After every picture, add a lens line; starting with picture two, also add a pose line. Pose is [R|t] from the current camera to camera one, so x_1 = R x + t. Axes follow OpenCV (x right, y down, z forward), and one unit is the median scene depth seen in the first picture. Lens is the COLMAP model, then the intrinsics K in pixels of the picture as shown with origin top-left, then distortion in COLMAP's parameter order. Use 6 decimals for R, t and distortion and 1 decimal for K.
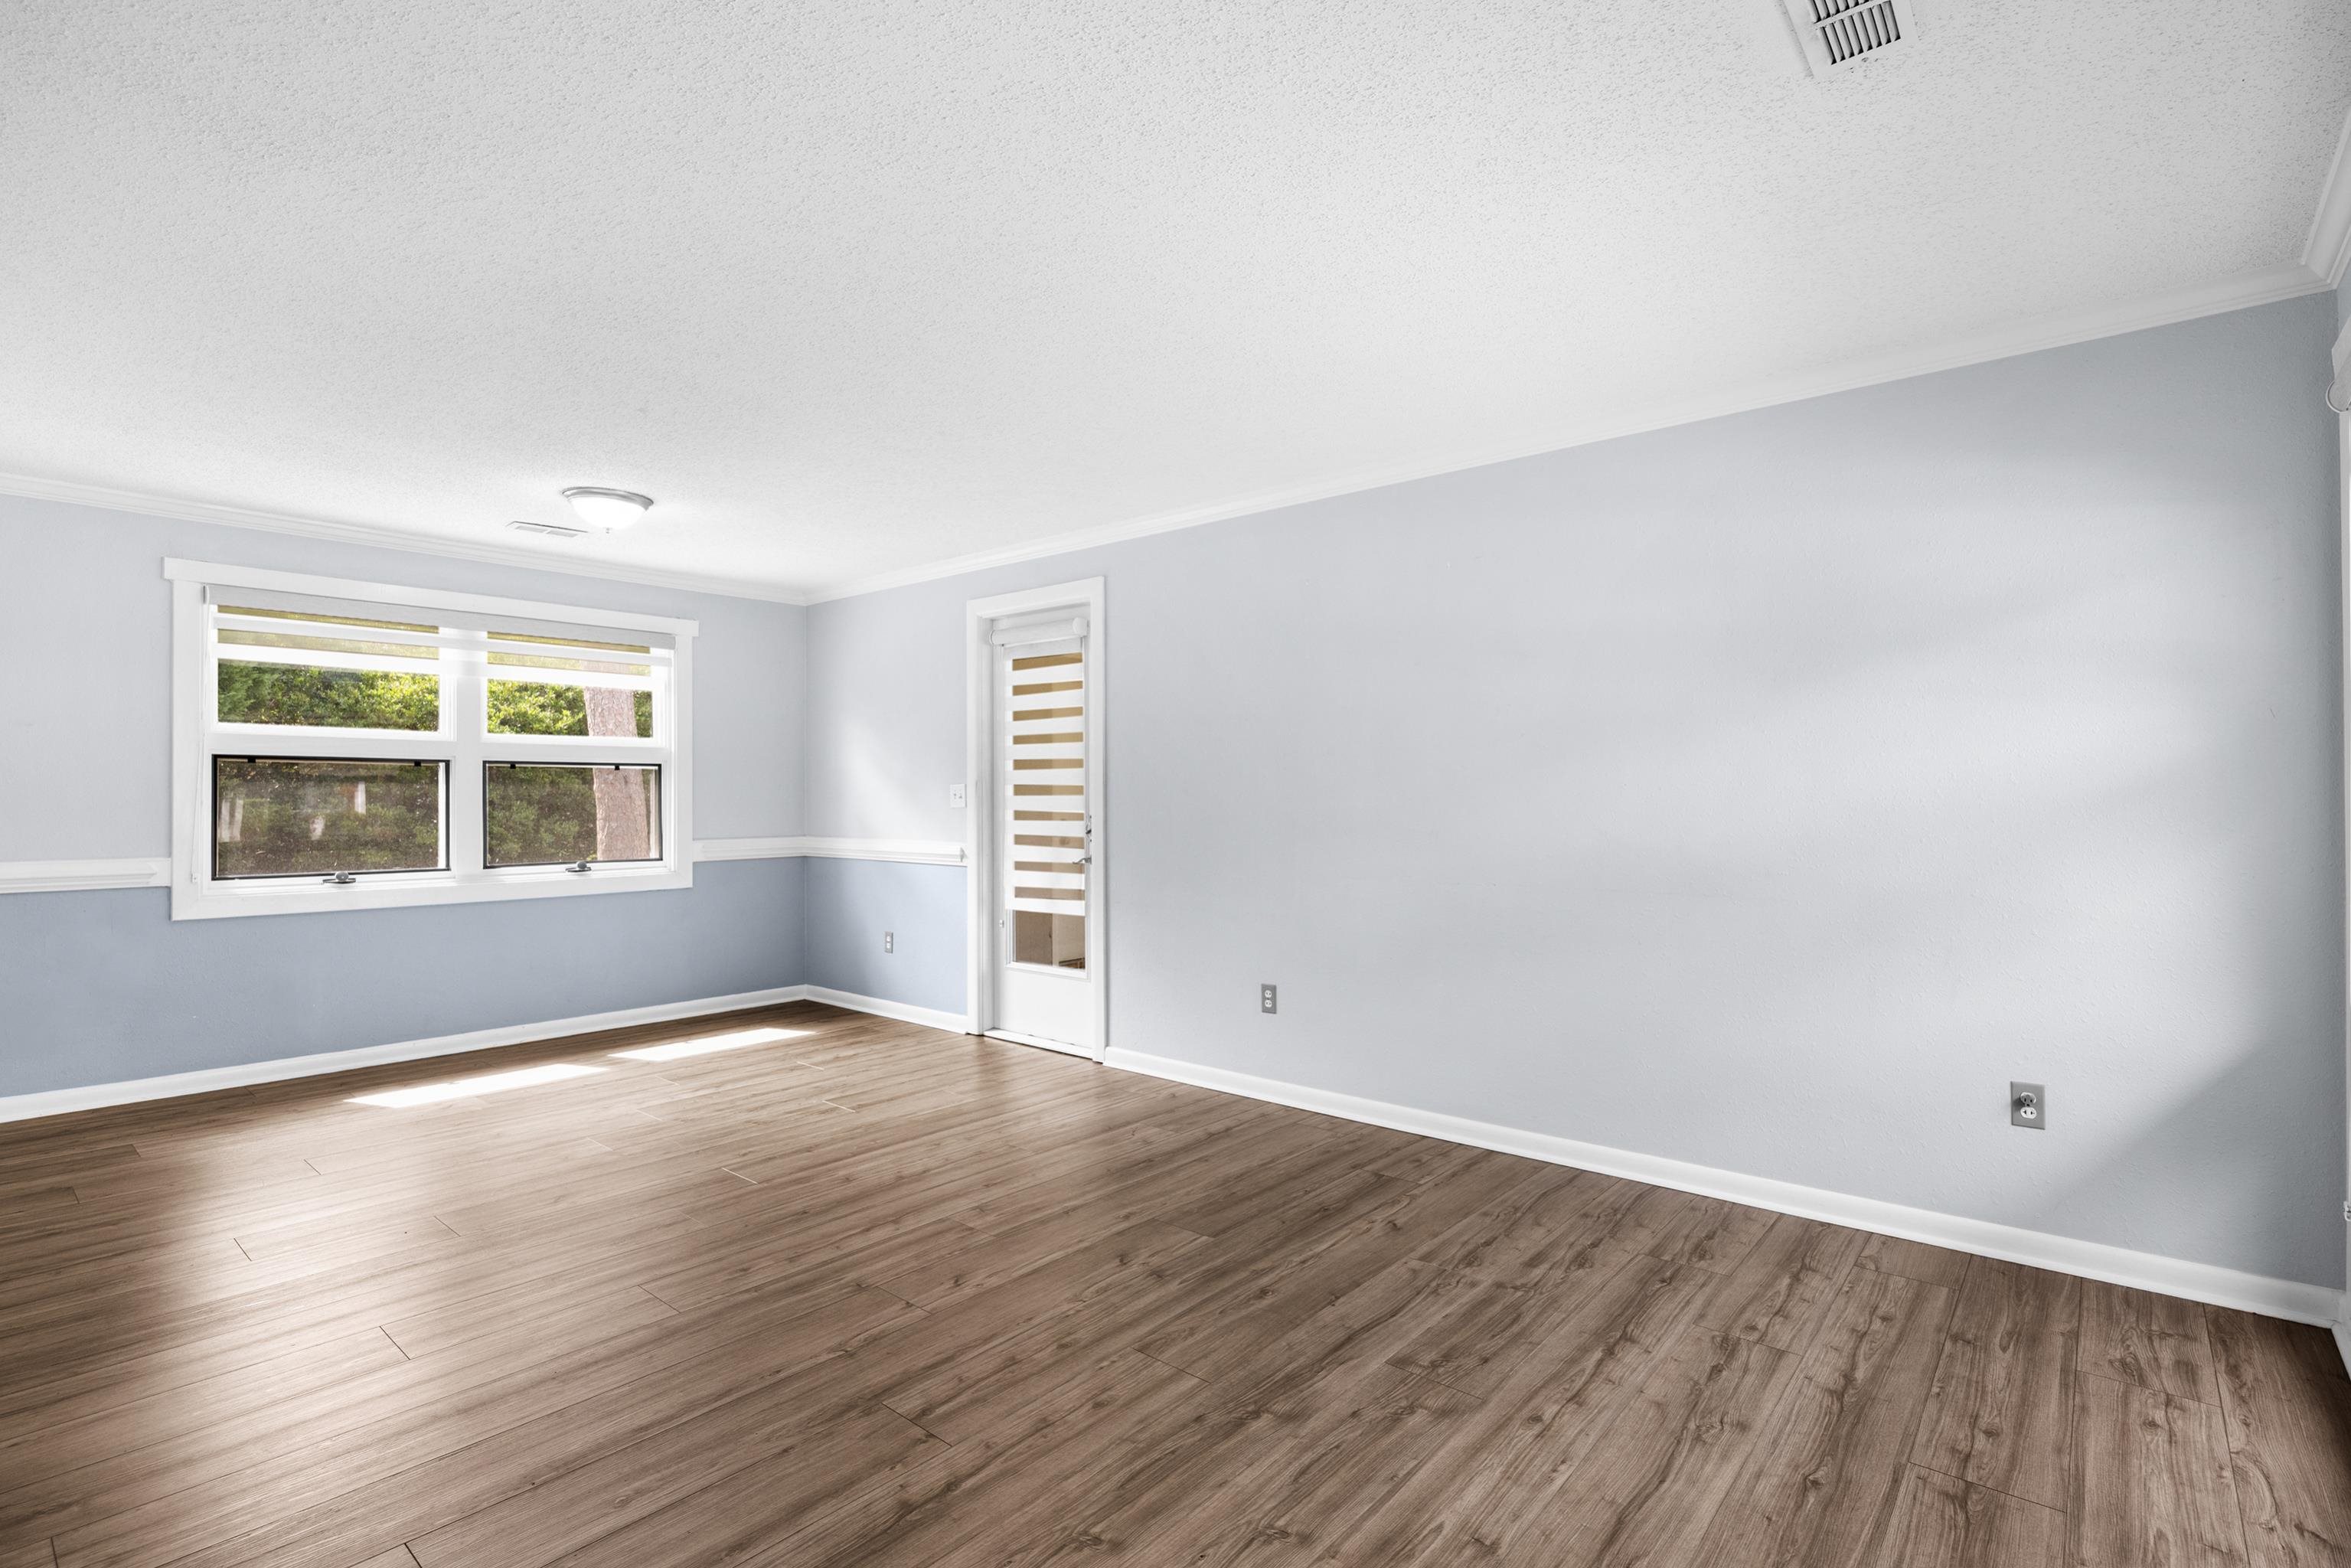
lens RADIAL K [[1098.4, 0, 1174.7], [0, 1098.4, 788.5], [0, 0, 1]] dist [-0.016402, 0.000293]
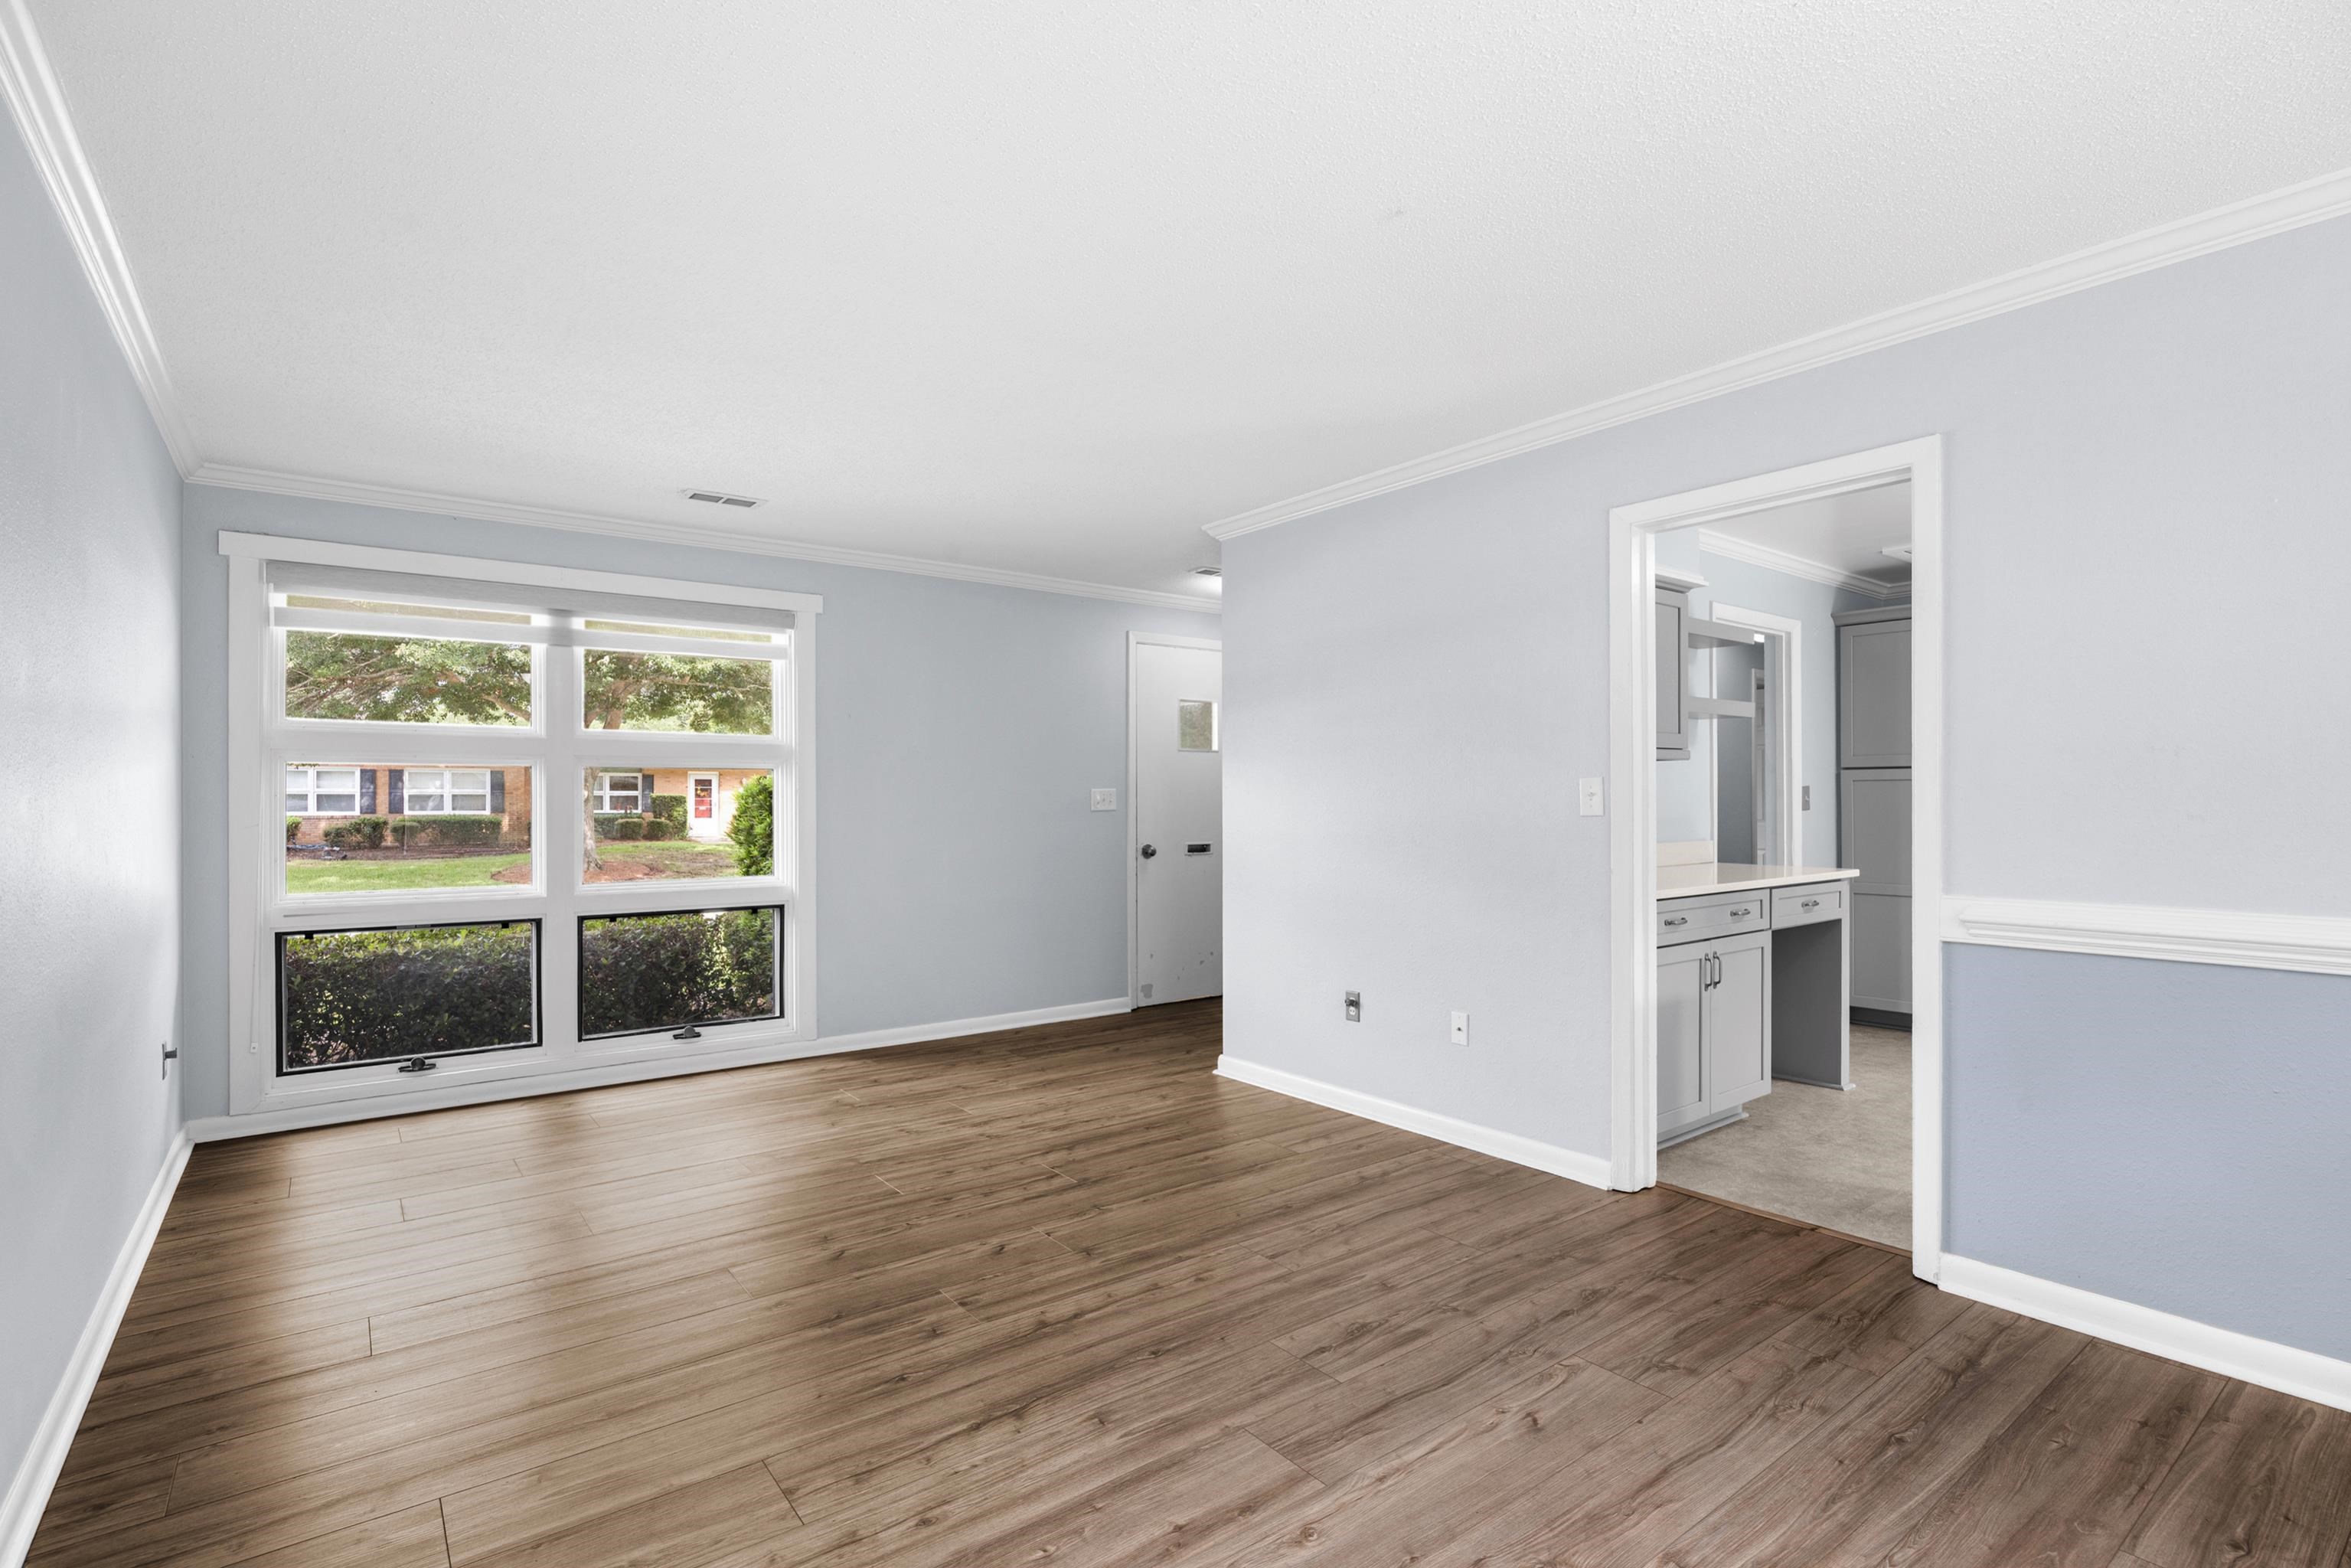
lens RADIAL K [[1108.4, 0, 1174.5], [0, 1108.4, 793.4], [0, 0, 1]] dist [-0.013972, 0.000702]
pose [[-0.977062, 0.005444, 0.212887, -0.429707], [0.002549, 0.999901, -0.013871, 0.011202], [-0.212942, -0.013010, -0.976978, 1.455161]]
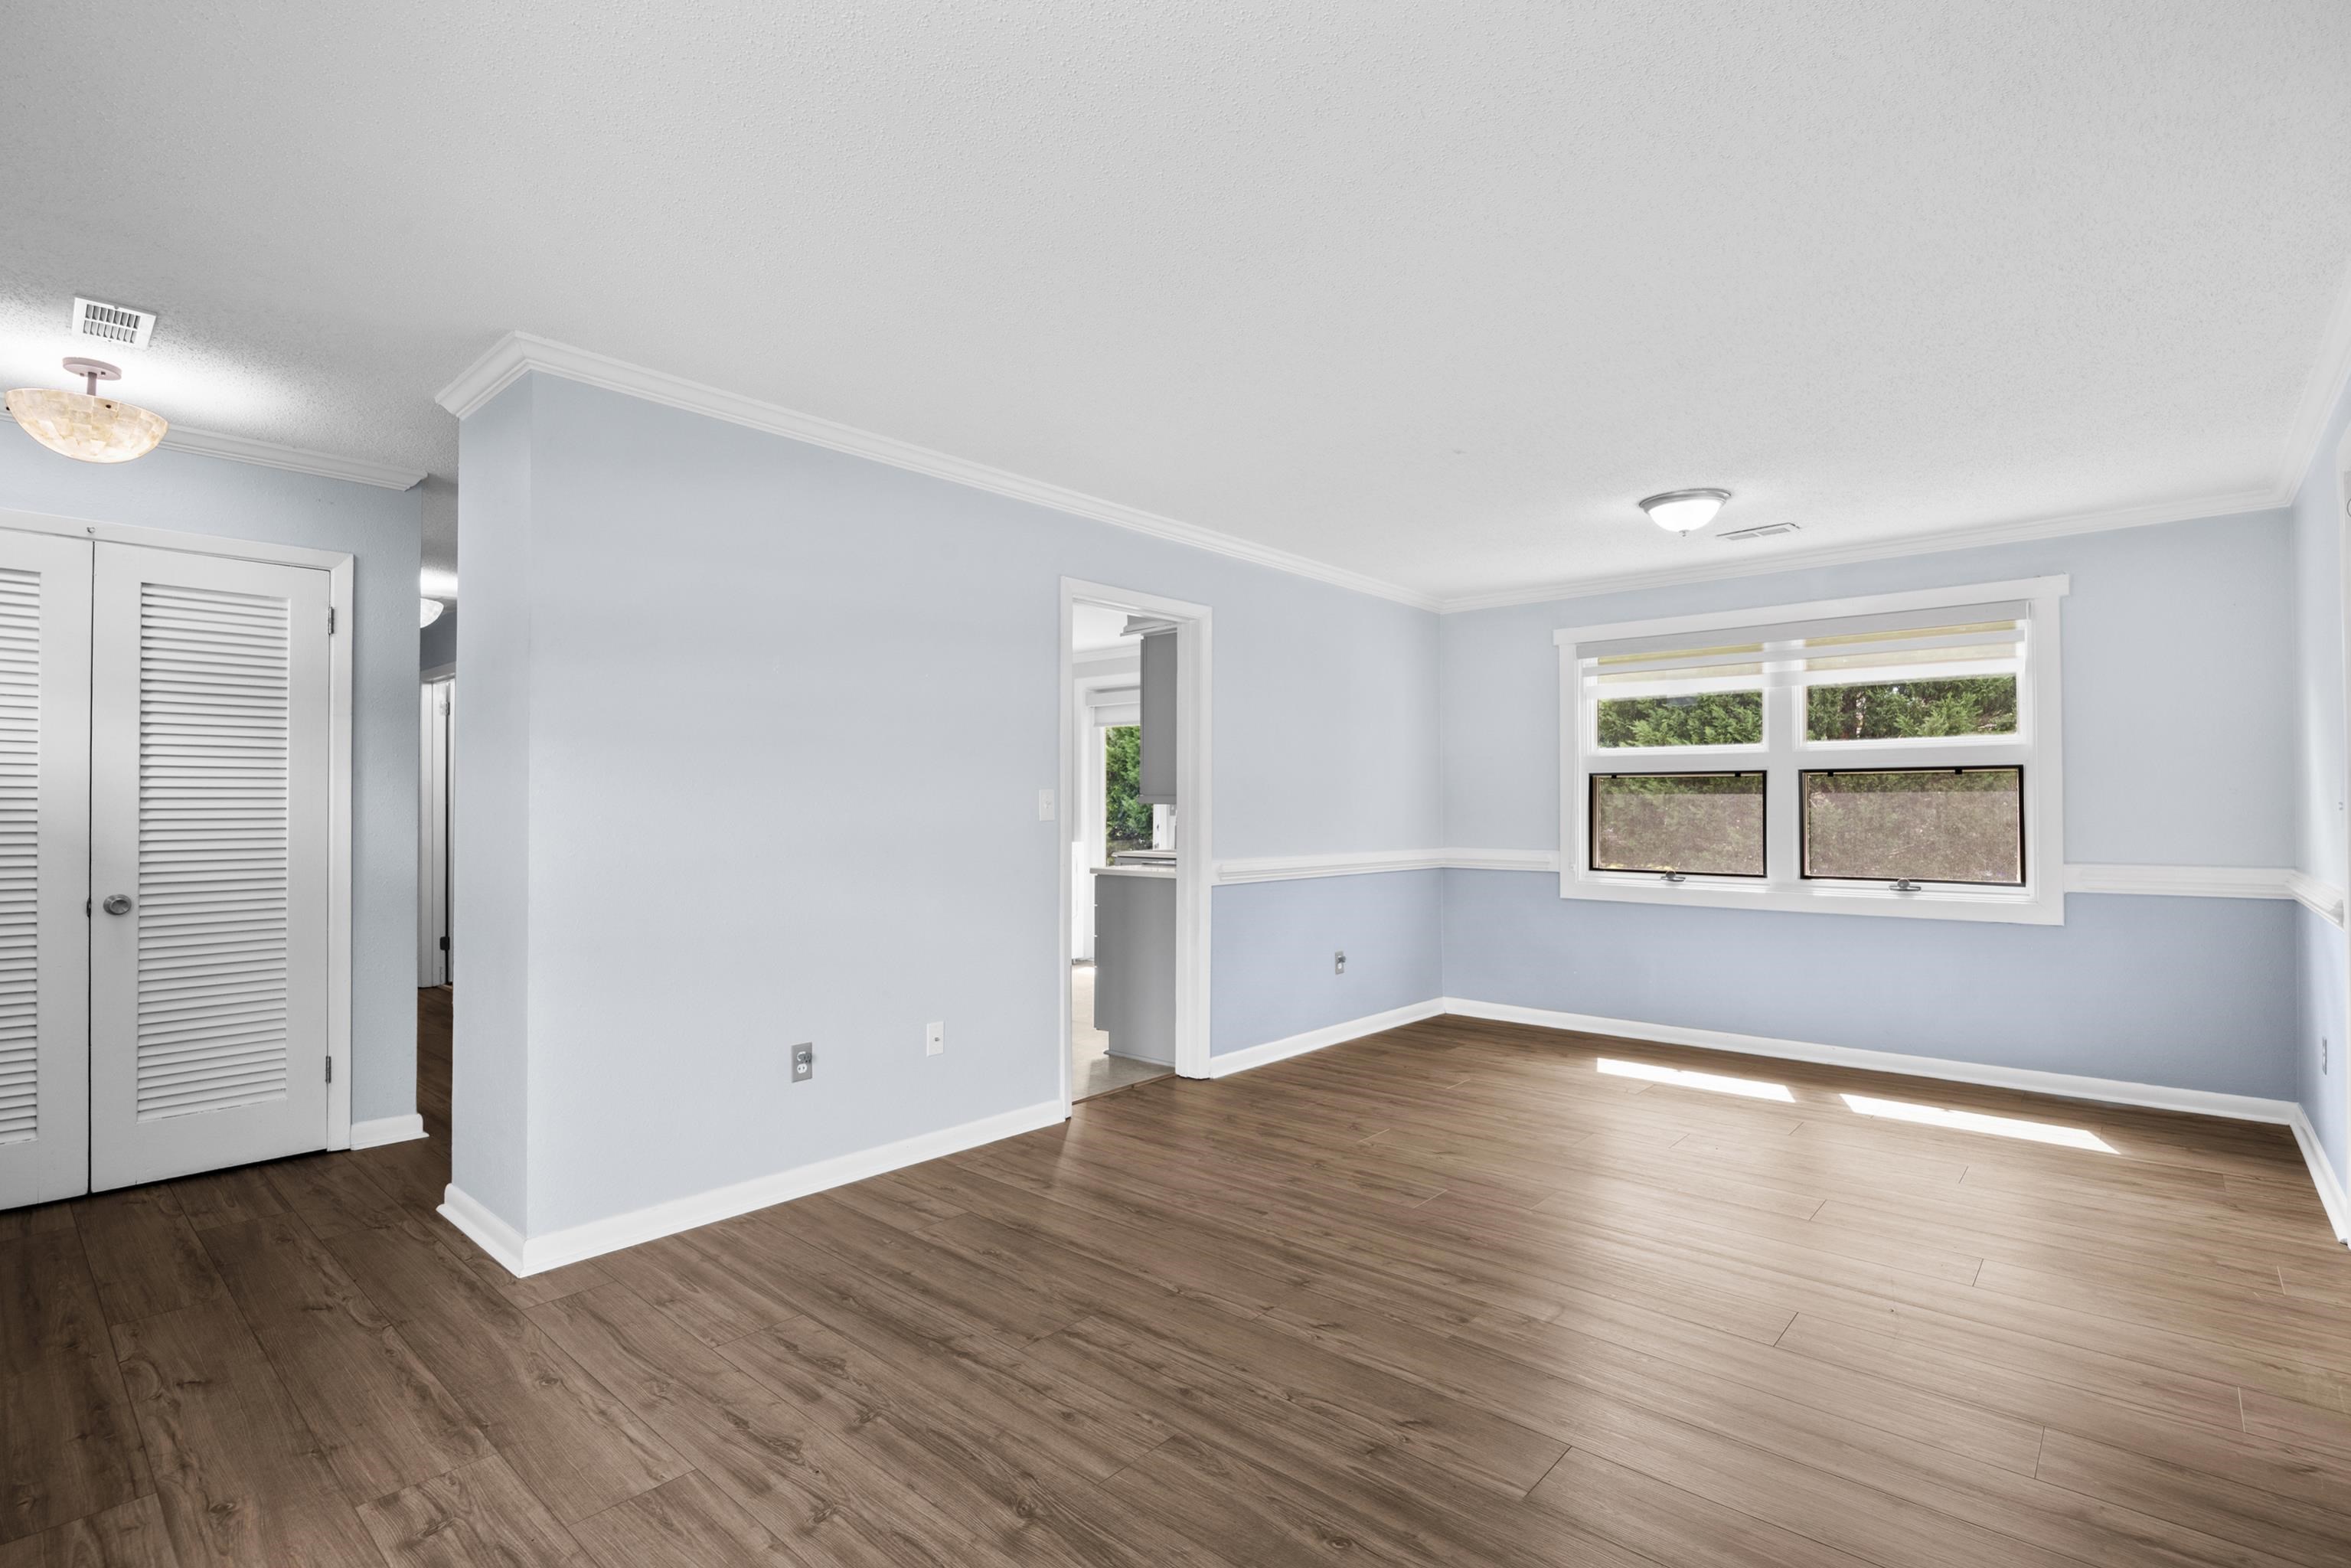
lens RADIAL K [[1108.4, 0, 1174.5], [0, 1108.4, 793.4], [0, 0, 1]] dist [-0.013972, 0.000702]
pose [[-0.022834, -0.010335, -0.999686, 0.536578], [0.006881, 0.999921, -0.010494, 0.003661], [0.999716, -0.007118, -0.022761, 0.640292]]
